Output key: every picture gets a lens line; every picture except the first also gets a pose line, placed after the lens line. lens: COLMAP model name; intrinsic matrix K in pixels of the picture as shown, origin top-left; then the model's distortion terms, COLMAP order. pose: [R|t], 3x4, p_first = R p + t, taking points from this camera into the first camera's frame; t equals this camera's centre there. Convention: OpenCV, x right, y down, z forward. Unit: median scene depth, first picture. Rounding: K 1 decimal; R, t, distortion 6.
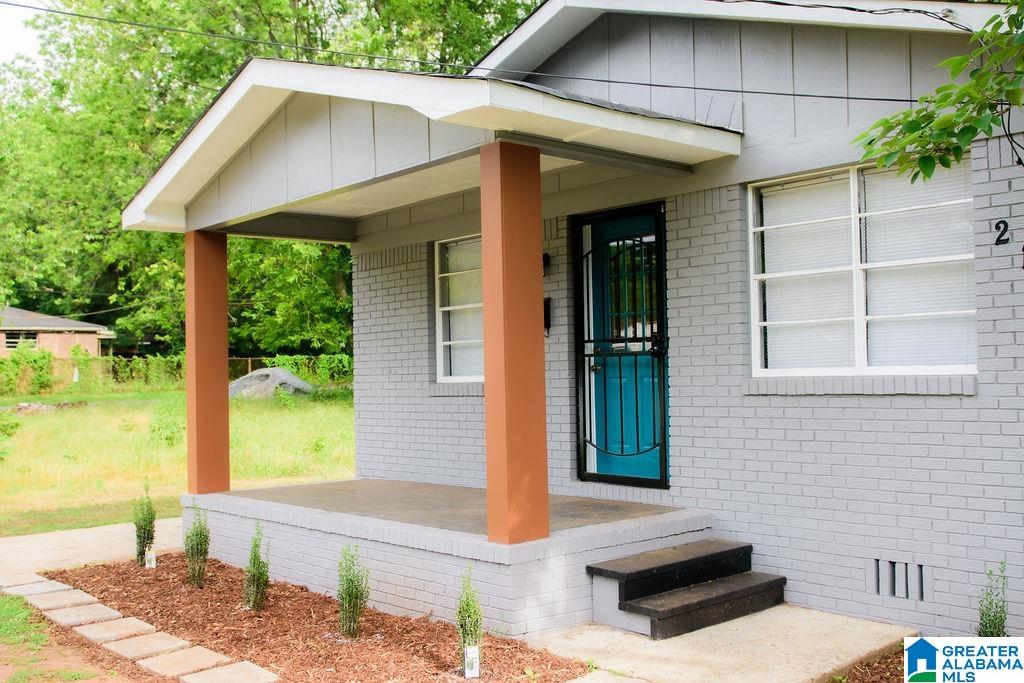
lens RADIAL K [[1066.5, 0, 515.9], [0, 1066.5, 339.7], [0, 0, 1]] dist [-0.049858, 0.000000]
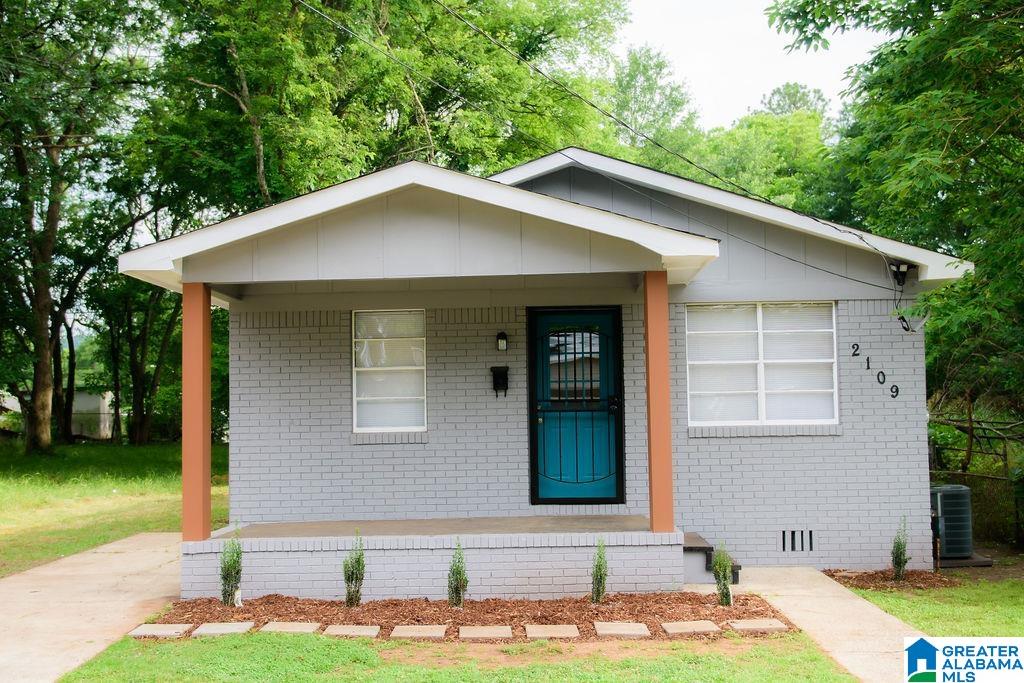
lens RADIAL K [[1195.7, 0, 513.2], [0, 1195.7, 340.3], [0, 0, 1]] dist [0.001216, 0.000000]
pose [[0.670107, 0.058839, 0.739929, -1.358411], [-0.021418, 0.997971, -0.059962, 0.021189], [-0.741955, 0.024333, 0.670008, 0.005540]]
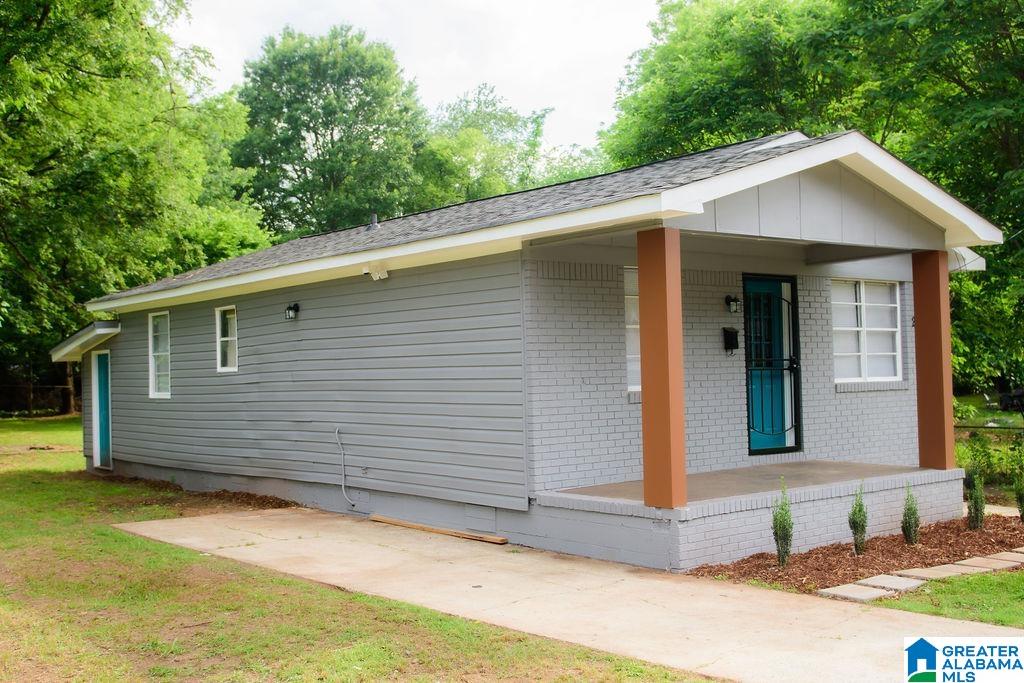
lens RADIAL K [[1136.5, 0, 507.9], [0, 1136.5, 339.6], [0, 0, 1]] dist [0.009795, 0.000000]
pose [[0.030175, 0.052314, 0.998175, -1.886264], [-0.009340, 0.998601, -0.052054, 0.072717], [-0.999501, -0.007752, 0.030621, 1.605880]]
